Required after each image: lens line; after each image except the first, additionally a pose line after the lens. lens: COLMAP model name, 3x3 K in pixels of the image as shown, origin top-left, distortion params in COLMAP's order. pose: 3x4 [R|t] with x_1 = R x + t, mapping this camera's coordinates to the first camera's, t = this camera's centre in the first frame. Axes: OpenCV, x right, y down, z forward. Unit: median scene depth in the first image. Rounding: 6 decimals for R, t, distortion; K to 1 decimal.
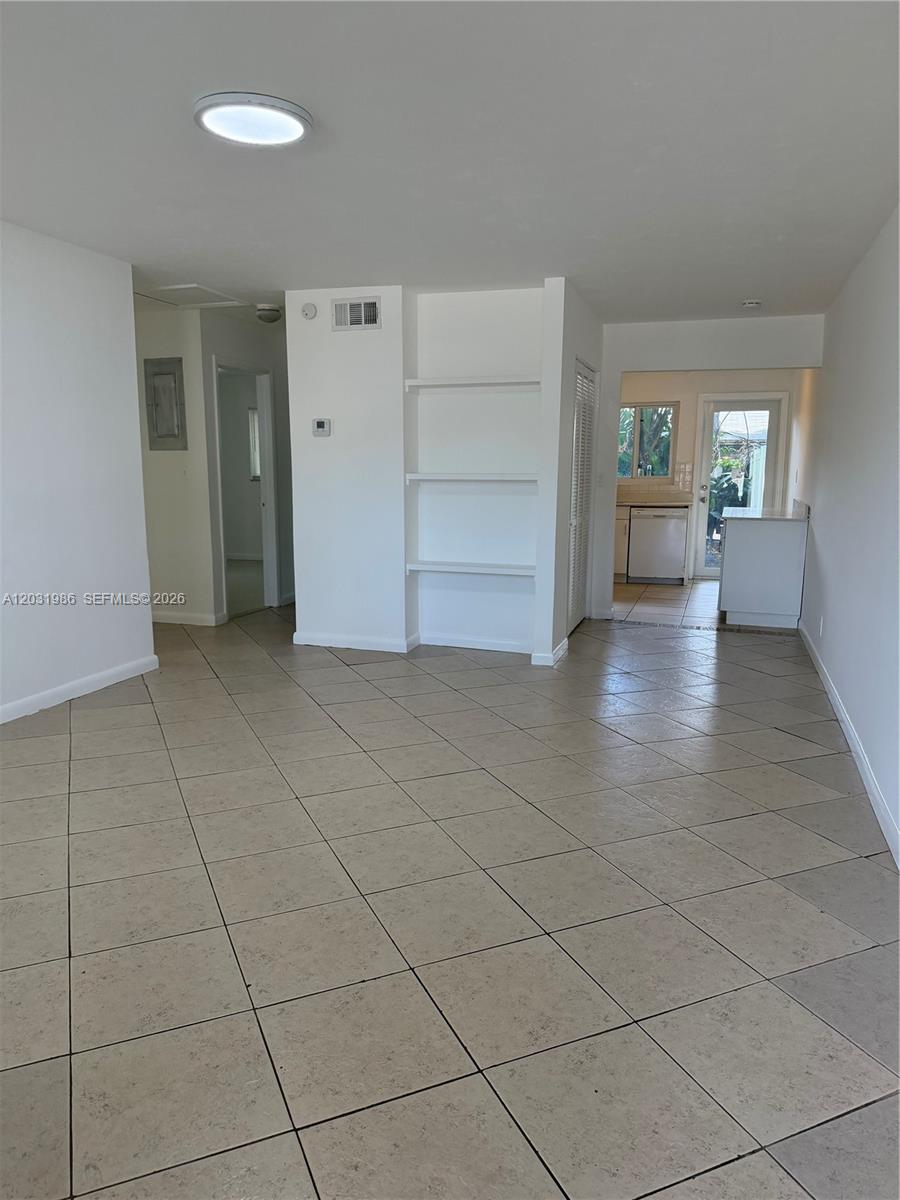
lens RADIAL K [[835.2, 0, 442.4], [0, 835.2, 606.9], [0, 0, 1]] dist [0.124420, -0.230523]
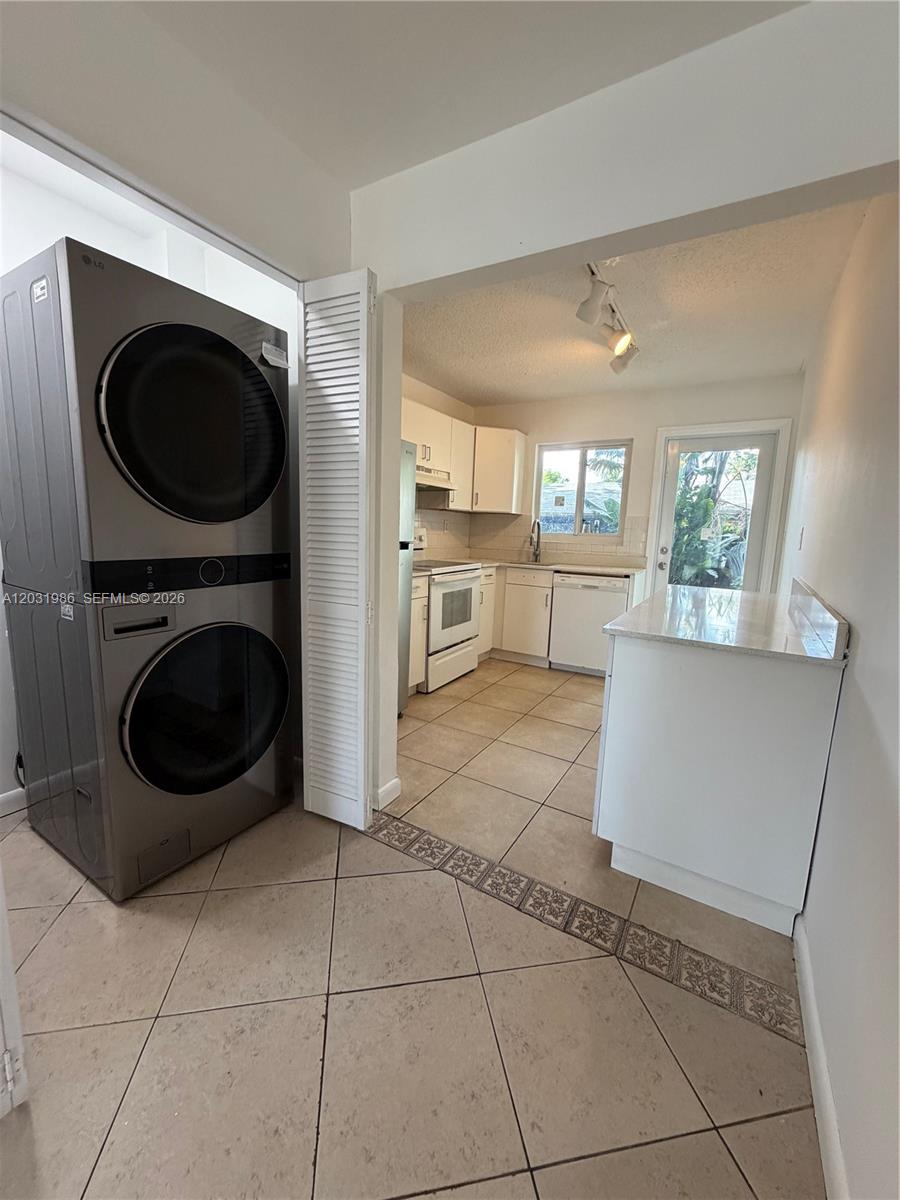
lens RADIAL K [[486.0, 0, 452.2], [0, 486.0, 599.3], [0, 0, 1]] dist [-0.000528, 0.000028]
pose [[0.976910, 0.060279, -0.204972, 0.322449], [-0.064430, 0.997829, -0.013631, -0.117640], [0.203705, 0.026522, 0.978673, 0.792926]]
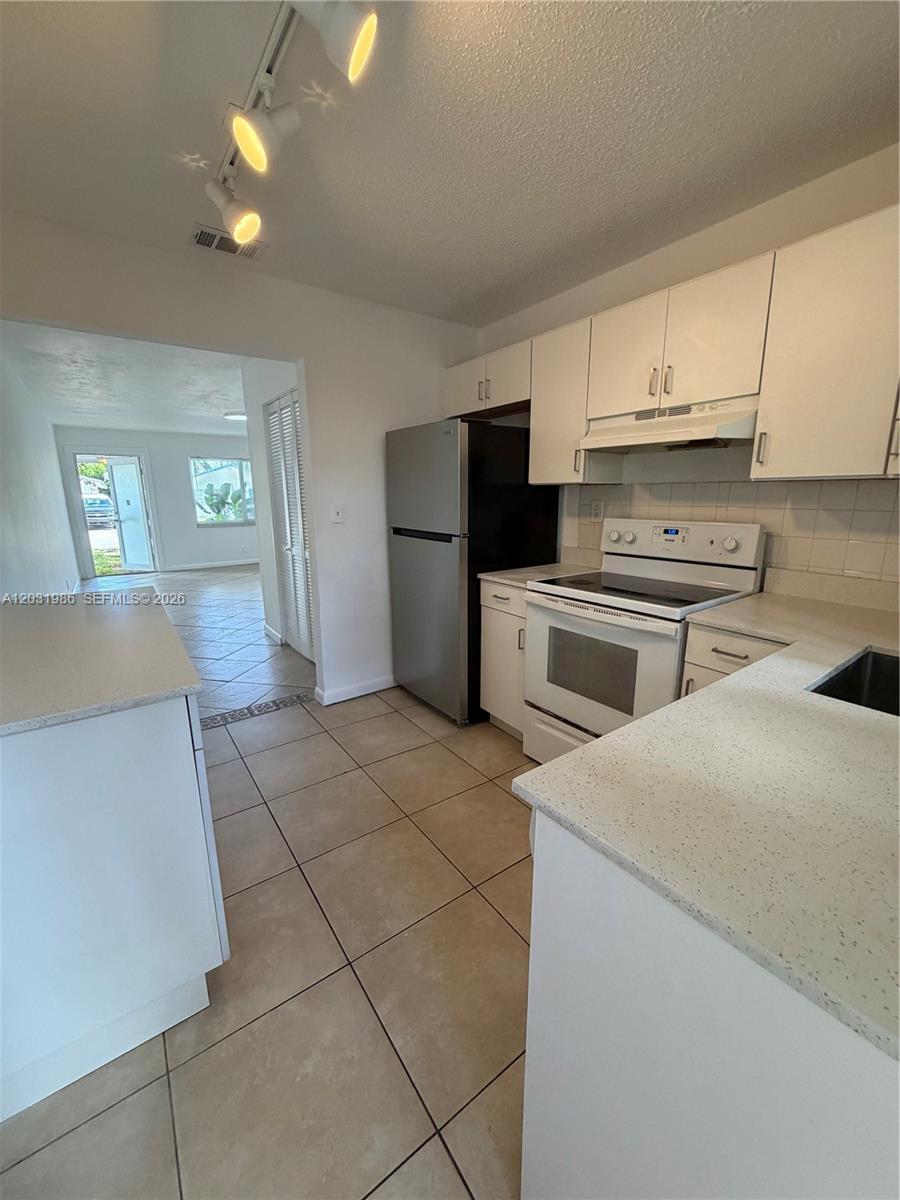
lens RADIAL K [[474.5, 0, 451.6], [0, 474.5, 600.7], [0, 0, 1]] dist [0.000154, 0.000071]
pose [[-0.592400, 0.173601, -0.786717, 0.496186], [-0.126940, 0.944197, 0.303938, -0.237325], [0.795580, 0.279919, -0.537306, 1.425437]]
